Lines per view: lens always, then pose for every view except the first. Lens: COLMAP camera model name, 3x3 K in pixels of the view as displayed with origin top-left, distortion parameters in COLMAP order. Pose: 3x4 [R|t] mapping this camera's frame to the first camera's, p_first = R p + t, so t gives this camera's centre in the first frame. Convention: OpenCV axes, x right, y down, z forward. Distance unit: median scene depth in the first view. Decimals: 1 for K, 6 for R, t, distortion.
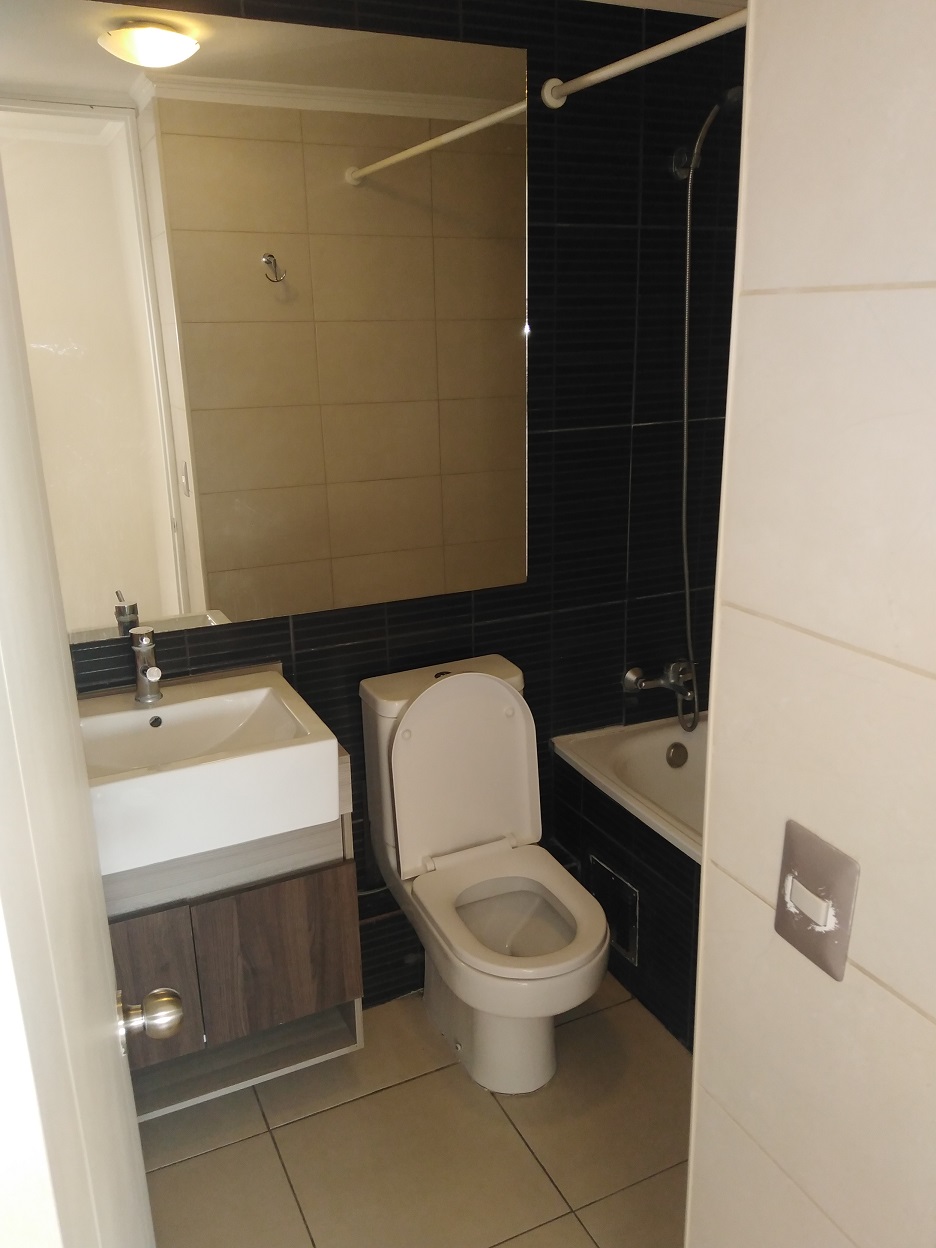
lens RADIAL K [[978.3, 0, 468.0], [0, 978.3, 624.0], [0, 0, 1]] dist [0.112433, -0.136957]
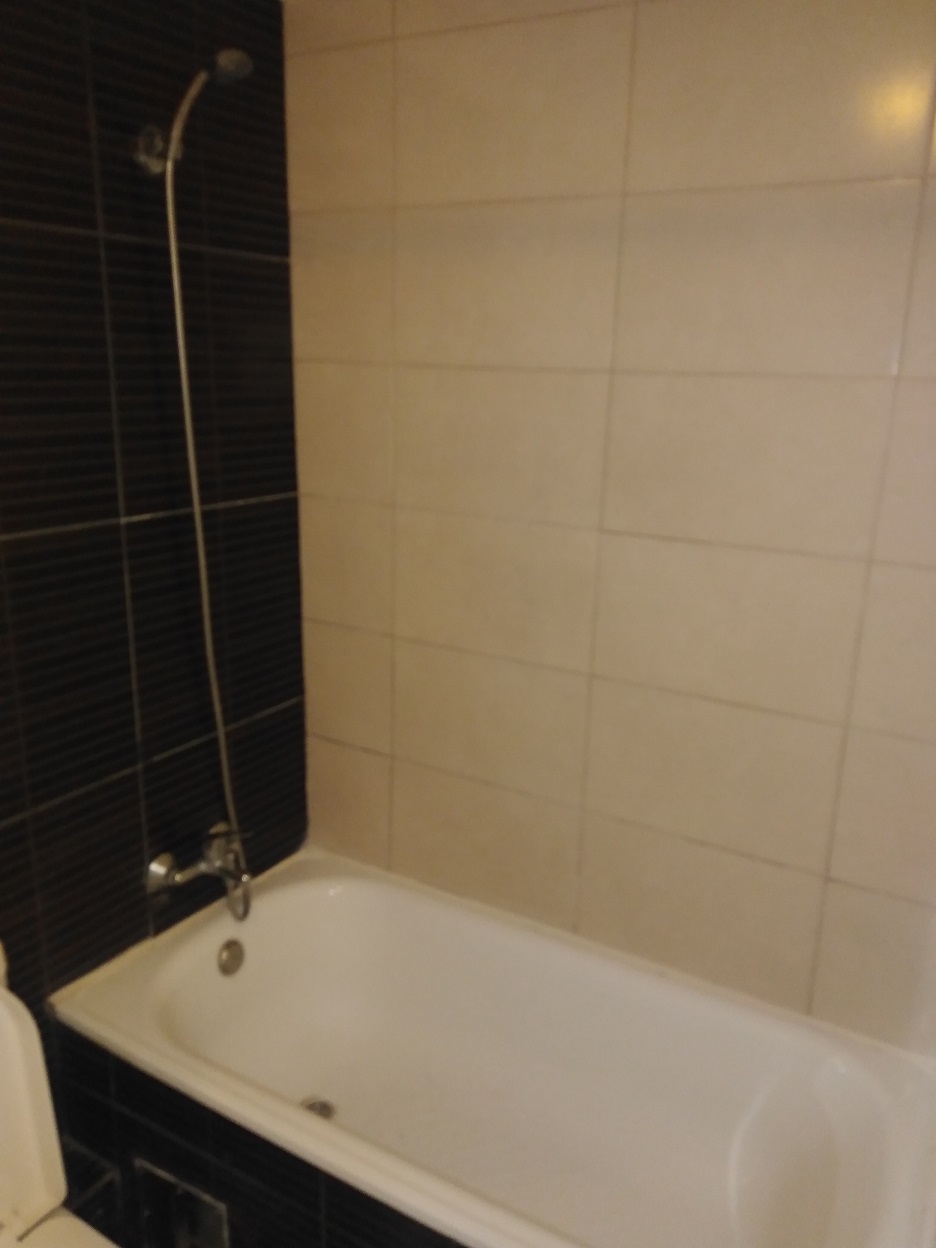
lens RADIAL K [[978.3, 0, 468.0], [0, 978.3, 624.0], [0, 0, 1]] dist [0.112433, -0.136957]
pose [[0.832024, -0.112861, 0.543137, -0.015534], [0.134419, 0.990925, -0.000006, -0.096032], [-0.538207, 0.073013, 0.839644, 0.290252]]
